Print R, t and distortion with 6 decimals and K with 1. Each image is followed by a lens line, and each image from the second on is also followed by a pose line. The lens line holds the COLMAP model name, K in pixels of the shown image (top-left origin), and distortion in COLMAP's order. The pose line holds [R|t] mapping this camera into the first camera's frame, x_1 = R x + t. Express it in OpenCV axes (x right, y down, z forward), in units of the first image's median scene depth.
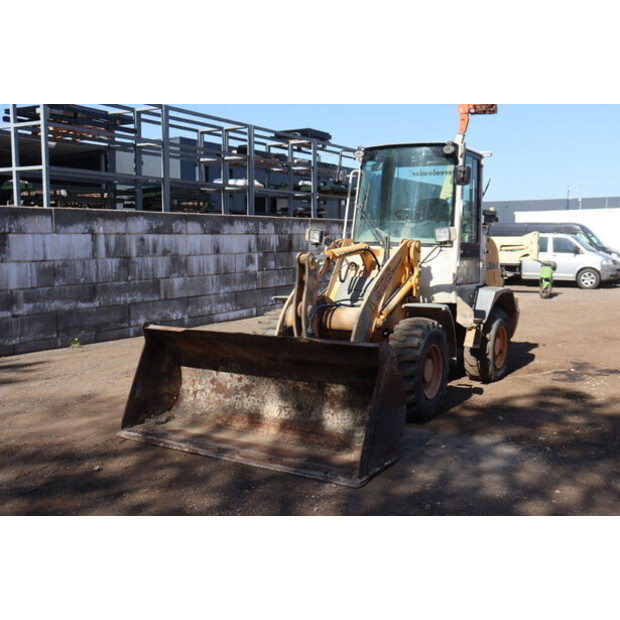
lens RADIAL K [[724.9, 0, 306.3], [0, 724.9, 309.3], [0, 0, 1]] dist [0.000036, 0.000000]
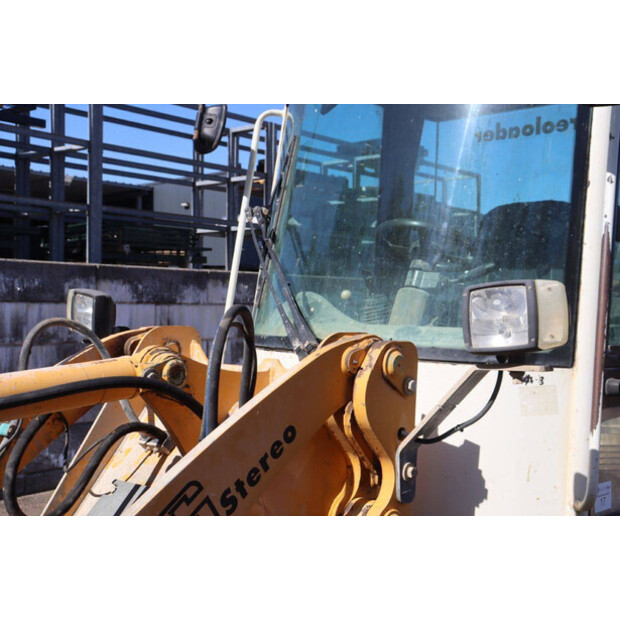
lens RADIAL K [[873.9, 0, 312.5], [0, 873.9, 309.5], [0, 0, 1]] dist [0.152681, 0.000000]
pose [[0.987305, 0.010250, -0.158504, 0.087713], [-0.025584, 0.995148, -0.095007, -0.040049], [0.156761, 0.097856, 0.982777, 0.372683]]
